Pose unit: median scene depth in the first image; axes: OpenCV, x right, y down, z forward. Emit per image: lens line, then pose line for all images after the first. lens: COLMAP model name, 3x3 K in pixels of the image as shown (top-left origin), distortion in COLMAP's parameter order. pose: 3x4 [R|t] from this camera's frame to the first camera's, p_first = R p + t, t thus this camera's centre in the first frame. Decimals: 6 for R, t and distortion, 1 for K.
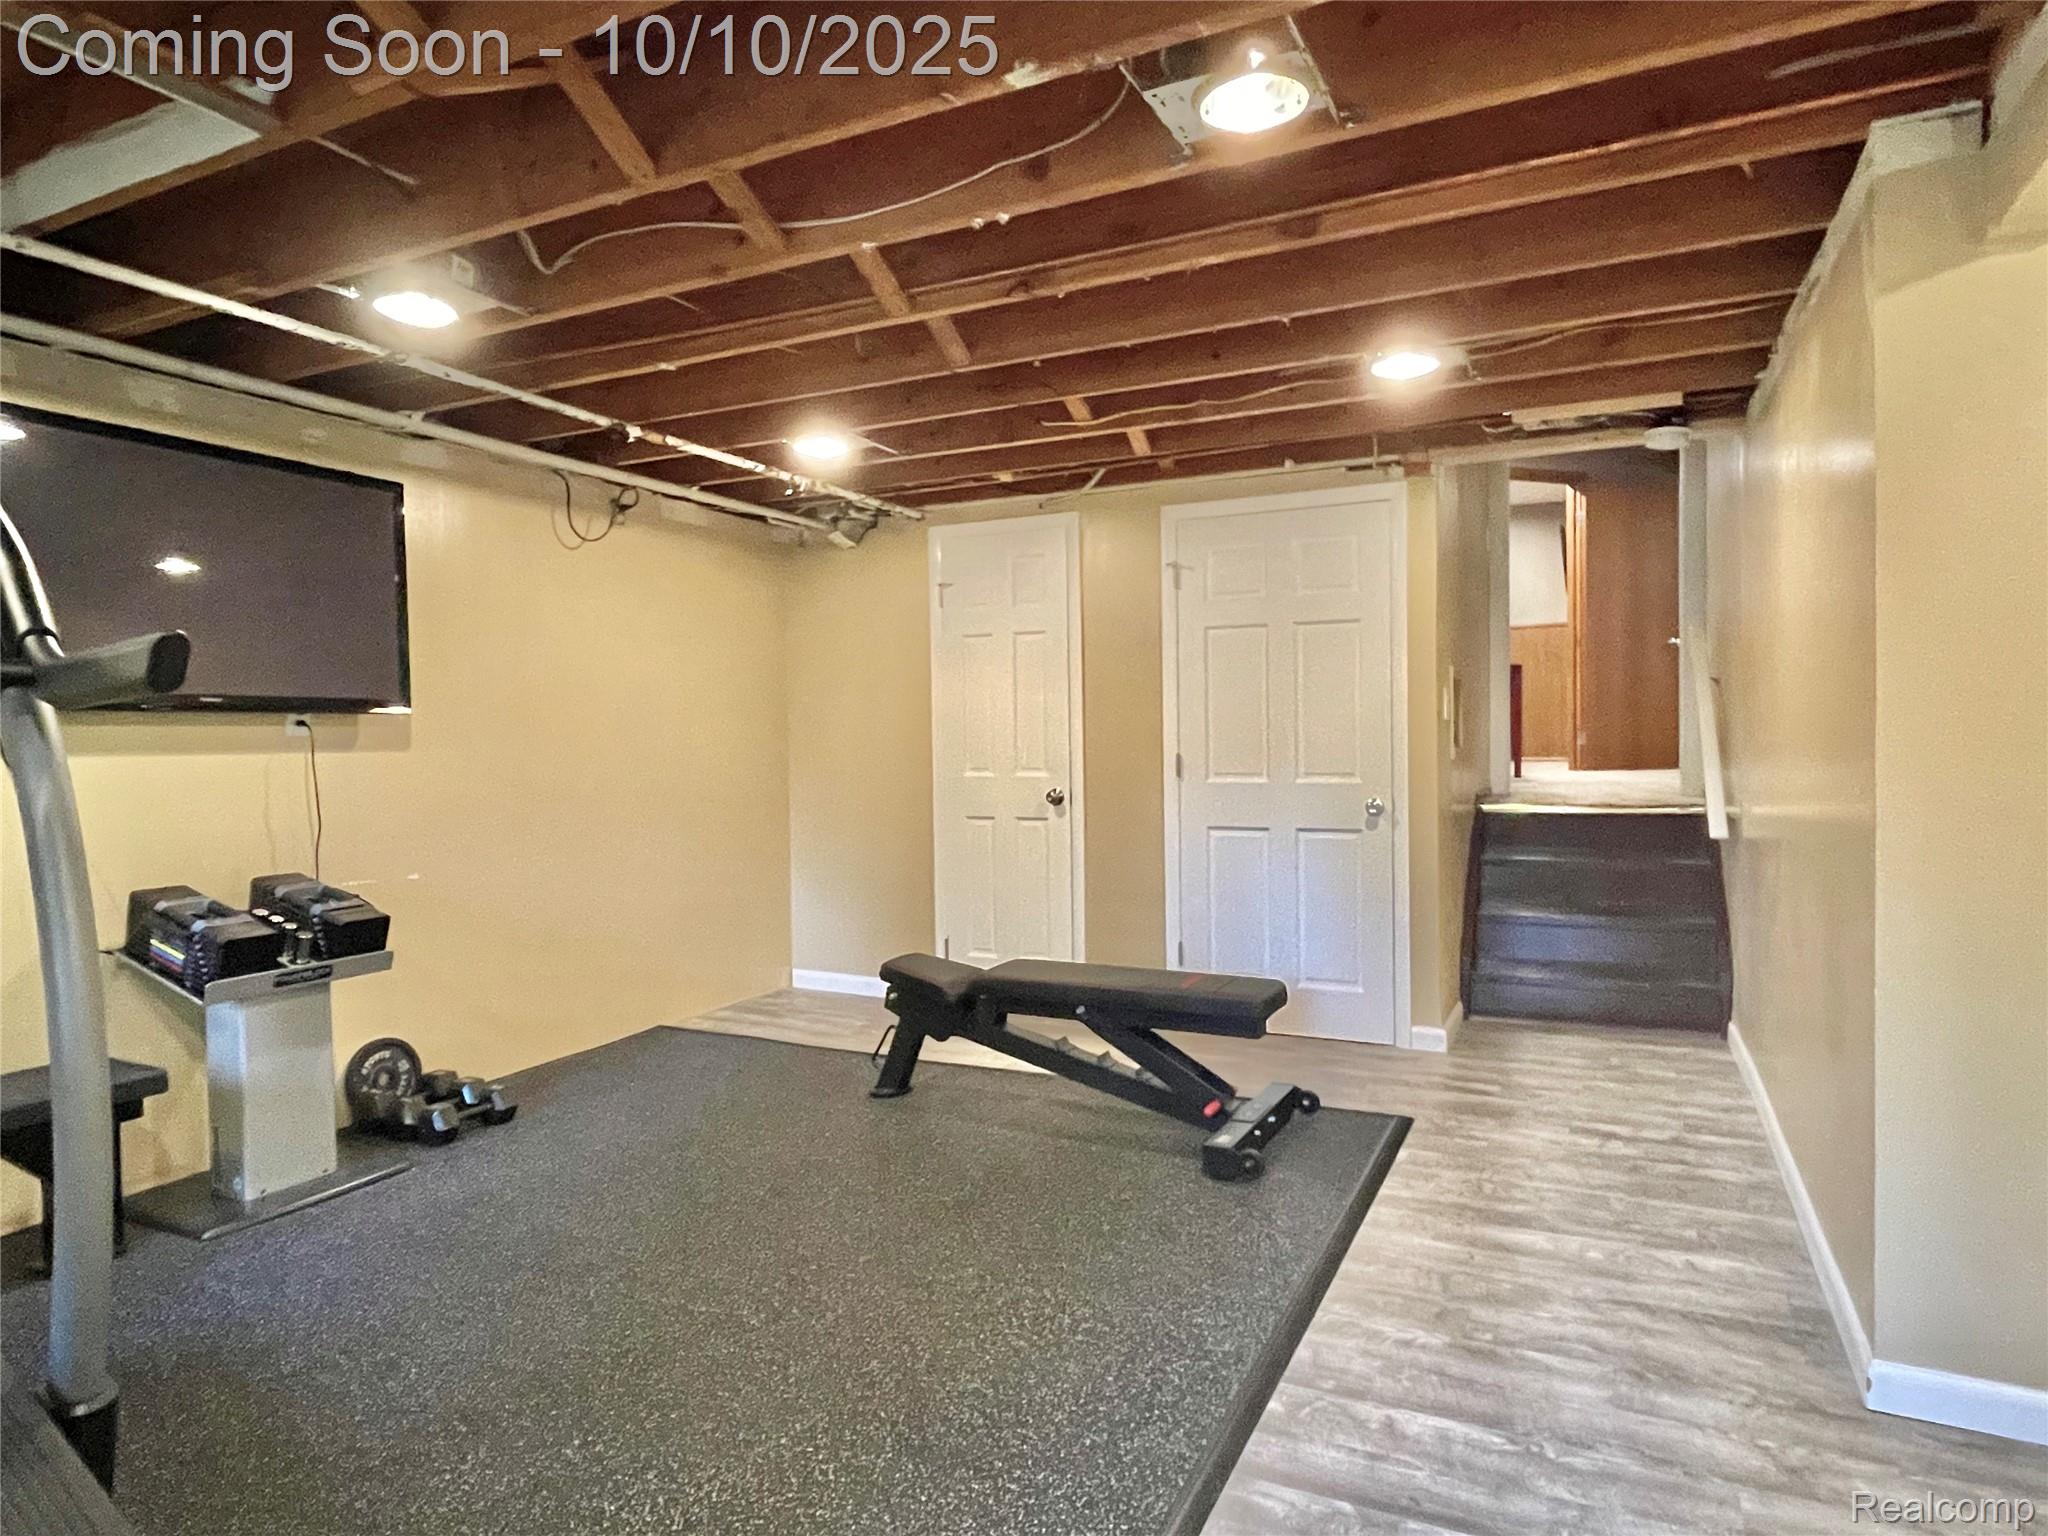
lens RADIAL K [[1194.1, 0, 1024.0], [0, 1194.1, 768.0], [0, 0, 1]] dist [-0.003843, -0.000740]
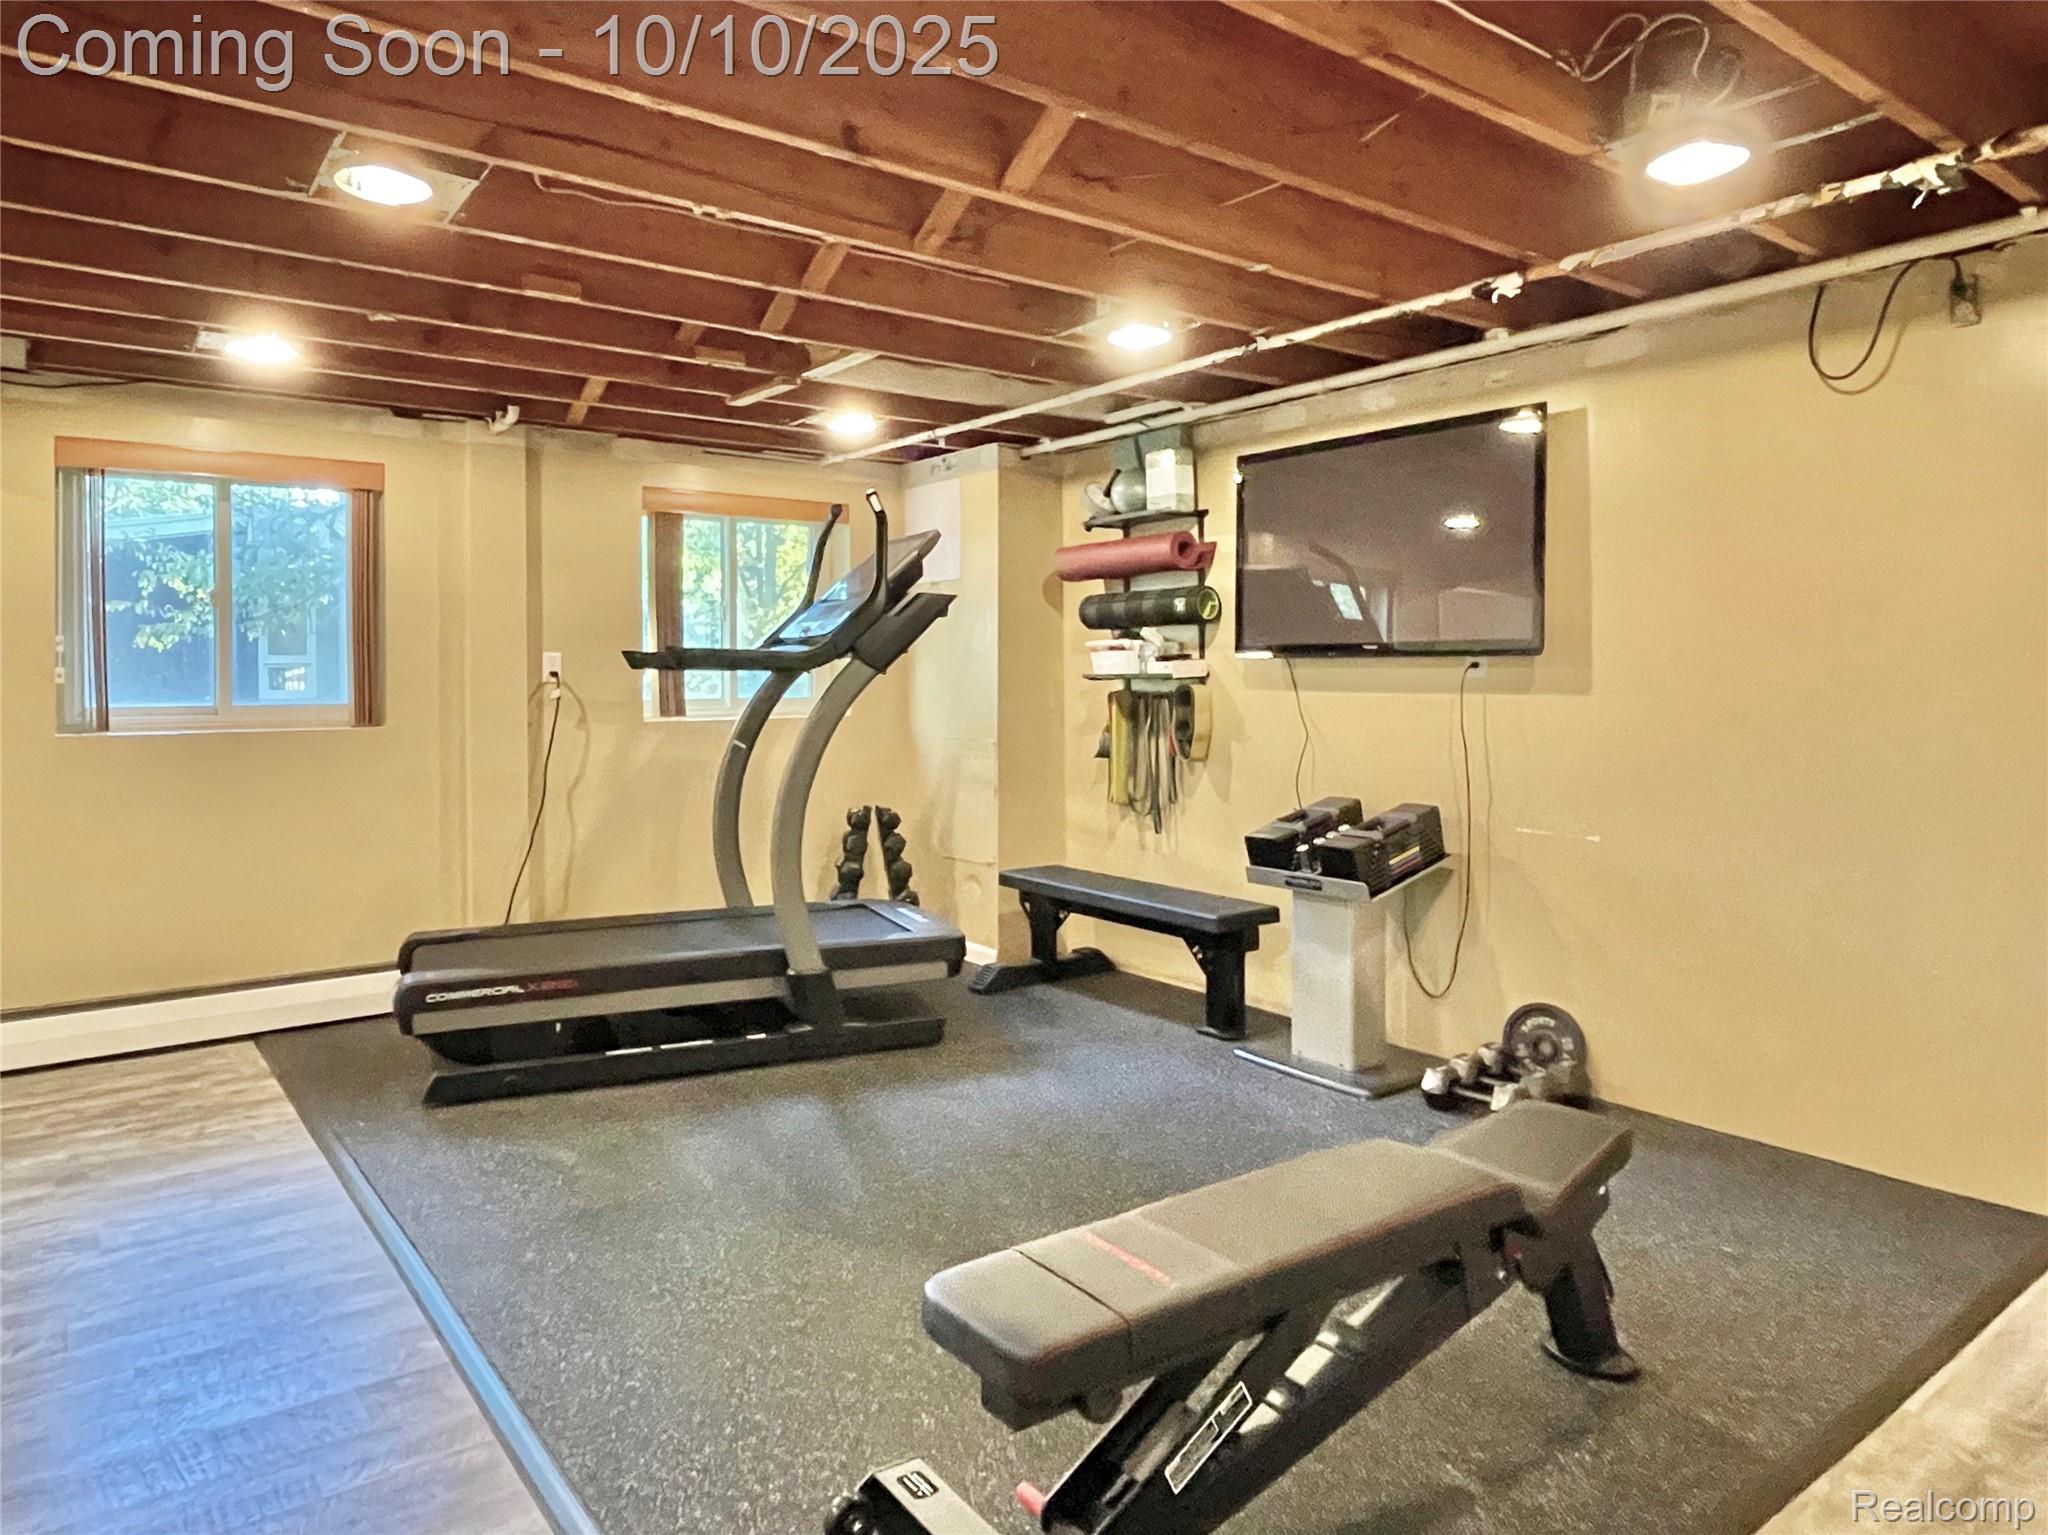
lens RADIAL K [[1287.0, 0, 1019.3], [0, 1287.0, 689.6], [0, 0, 1]] dist [-0.020794, -0.002066]
pose [[-0.447456, 0.024611, -0.893967, 0.579391], [-0.016639, 0.999219, 0.035836, -0.050629], [0.894151, 0.030910, -0.446697, 1.166793]]
